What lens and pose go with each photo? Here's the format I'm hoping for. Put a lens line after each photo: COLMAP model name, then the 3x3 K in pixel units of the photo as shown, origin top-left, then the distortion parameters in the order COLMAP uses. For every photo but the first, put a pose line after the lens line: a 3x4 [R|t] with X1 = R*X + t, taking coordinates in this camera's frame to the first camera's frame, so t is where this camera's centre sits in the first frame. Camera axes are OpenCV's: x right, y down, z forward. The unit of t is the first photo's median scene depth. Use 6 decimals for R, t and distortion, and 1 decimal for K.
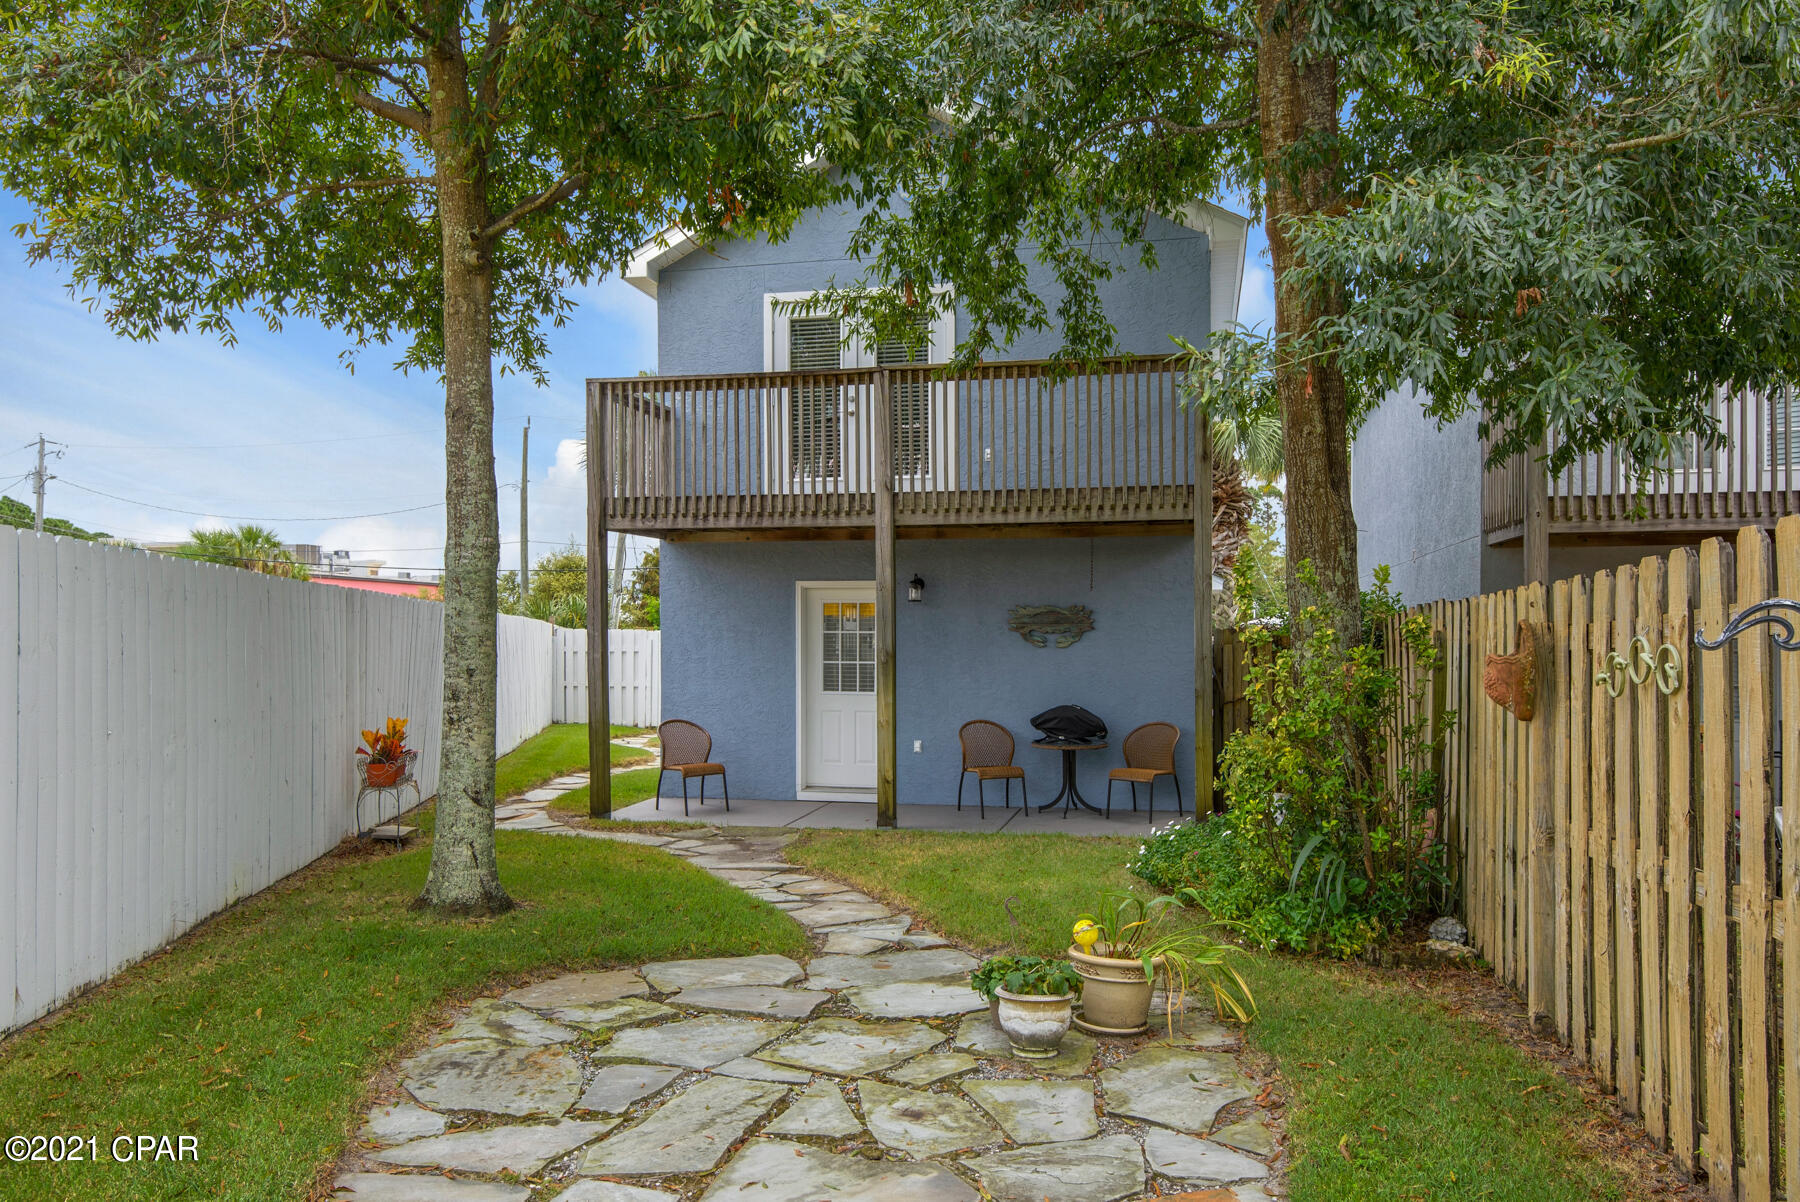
lens RADIAL K [[1303.5, 0, 900.0], [0, 1303.5, 601.0], [0, 0, 1]] dist [0.002786, -0.000944]
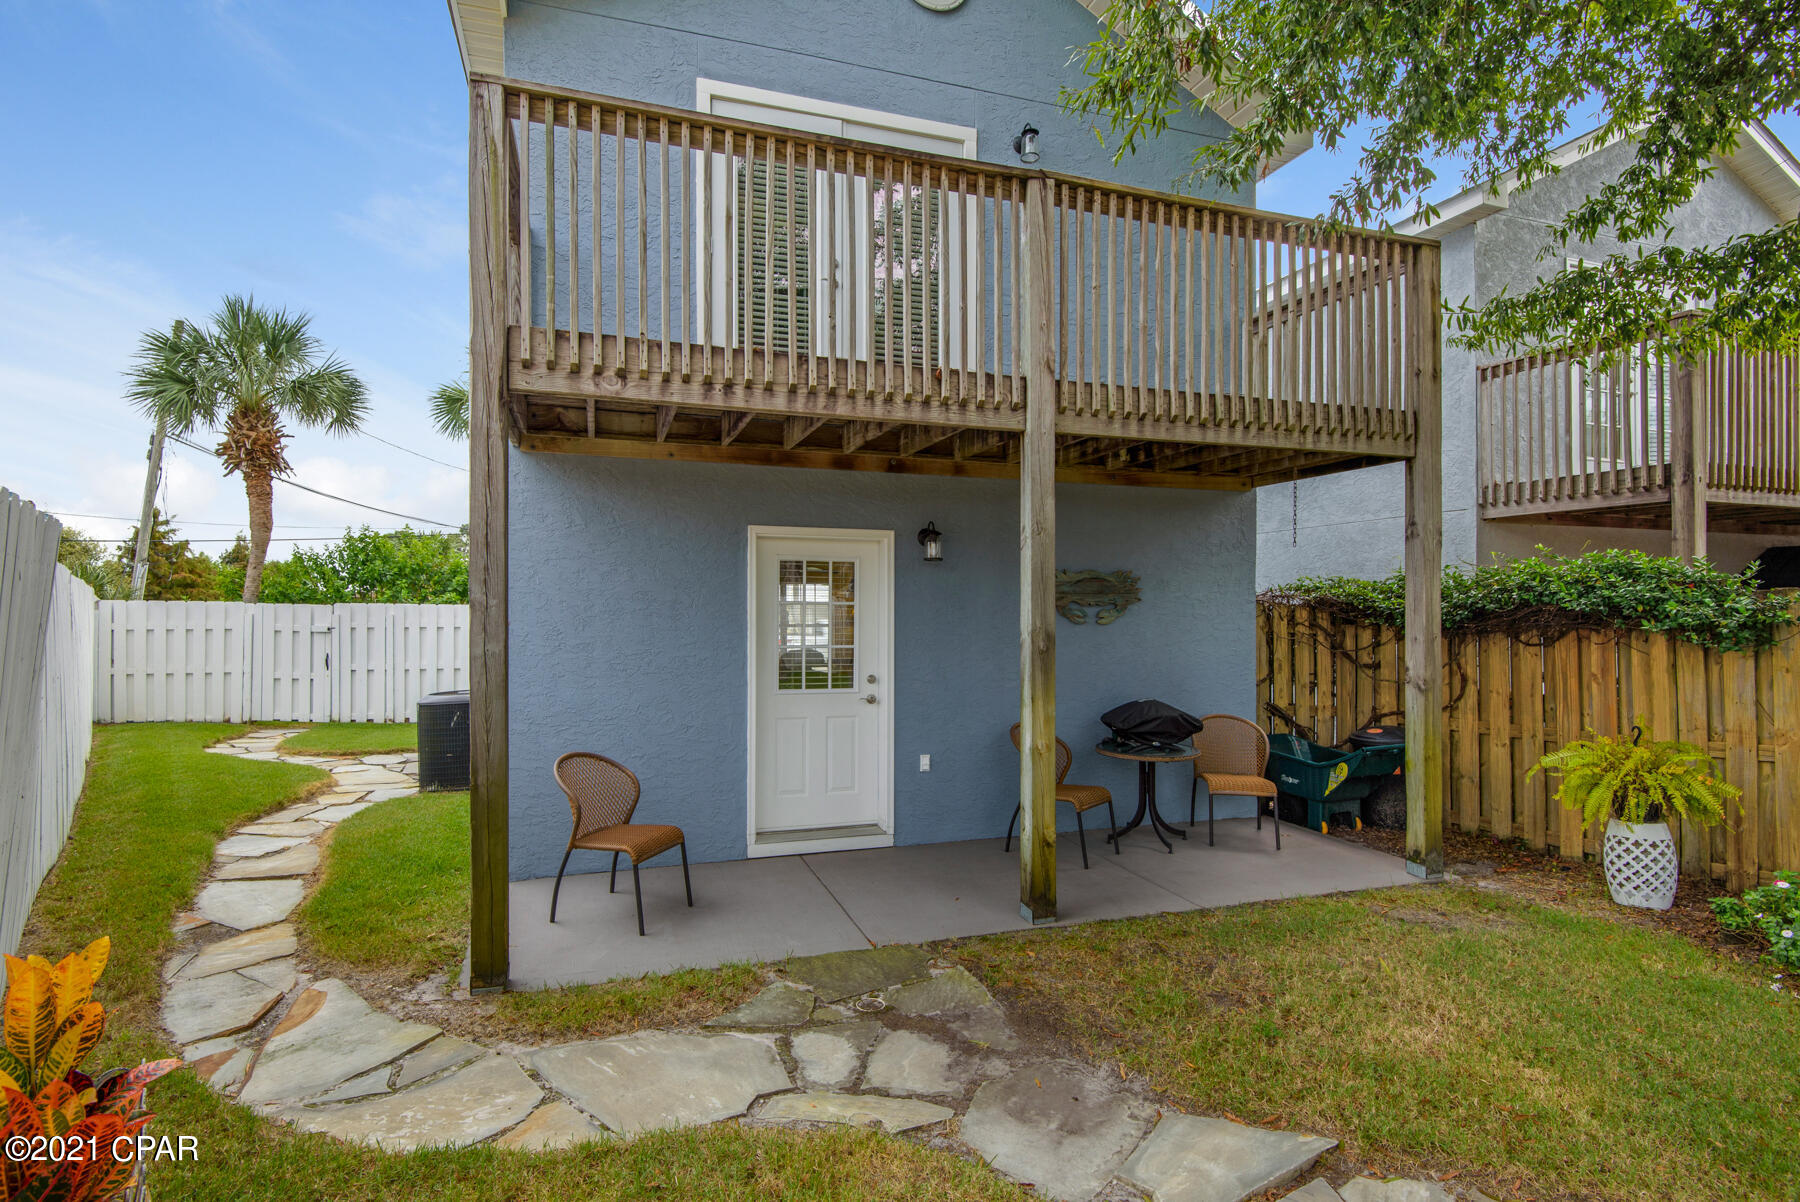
lens RADIAL K [[888.4, 0, 900.0], [0, 888.4, 601.0], [0, 0, 1]] dist [0.000312, 0.000062]
pose [[0.852066, 0.007124, 0.523385, -0.269570], [-0.015275, 0.999820, 0.011258, 0.017863], [-0.523211, -0.017588, 0.852022, 0.624040]]
